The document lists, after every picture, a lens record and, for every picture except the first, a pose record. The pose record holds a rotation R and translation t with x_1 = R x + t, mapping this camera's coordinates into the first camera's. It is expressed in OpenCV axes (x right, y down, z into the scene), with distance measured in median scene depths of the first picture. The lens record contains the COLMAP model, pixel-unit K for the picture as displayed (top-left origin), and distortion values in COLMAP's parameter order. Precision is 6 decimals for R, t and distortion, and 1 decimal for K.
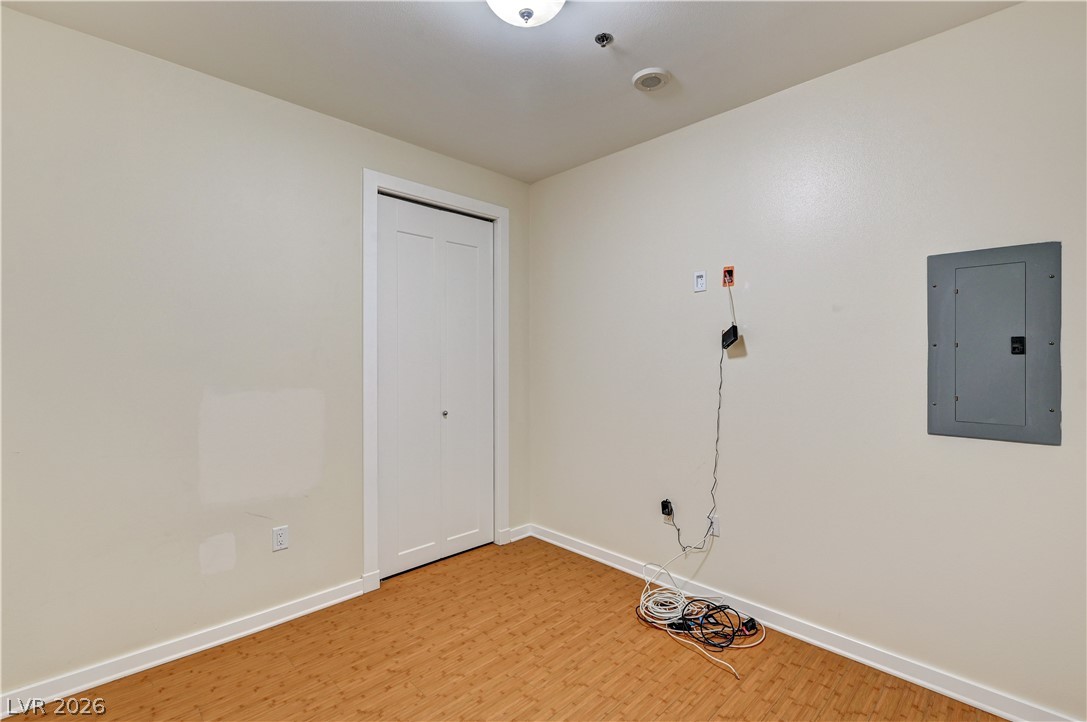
lens RADIAL K [[487.1, 0, 547.1], [0, 487.1, 356.8], [0, 0, 1]] dist [-0.000642, -0.000303]
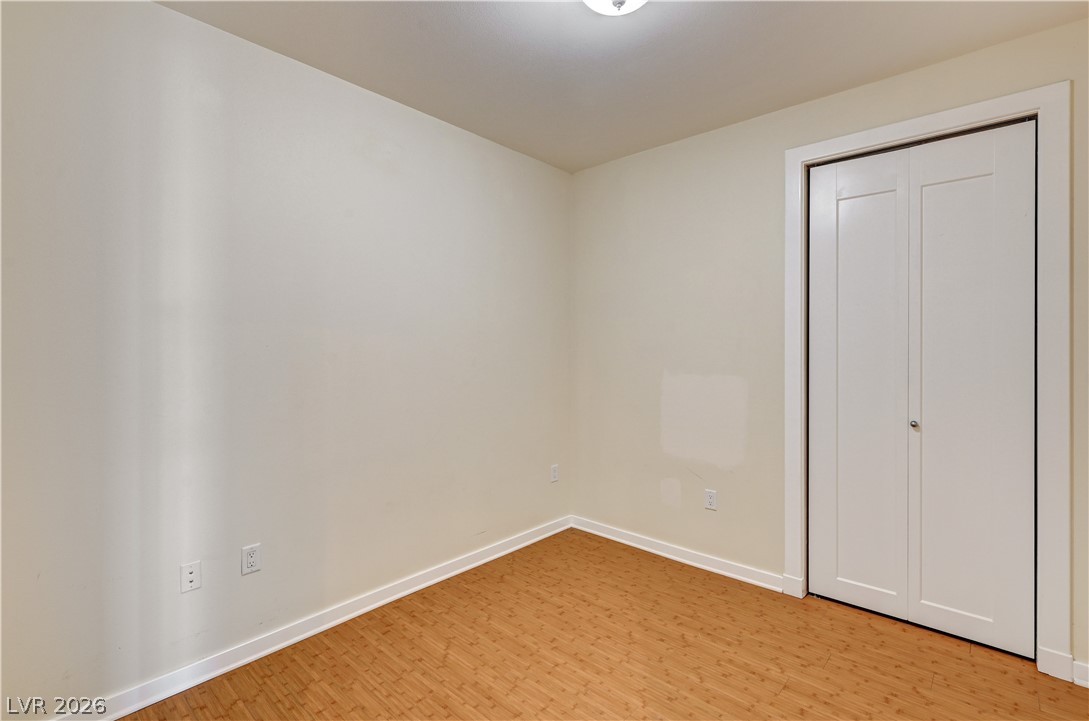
lens RADIAL K [[487.9, 0, 548.1], [0, 487.9, 356.2], [0, 0, 1]] dist [-0.000642, -0.000303]
pose [[0.063974, 0.008474, -0.997916, 0.591934], [-0.001676, 0.999963, 0.008384, 0.010094], [0.997950, 0.001136, 0.063986, 0.503521]]
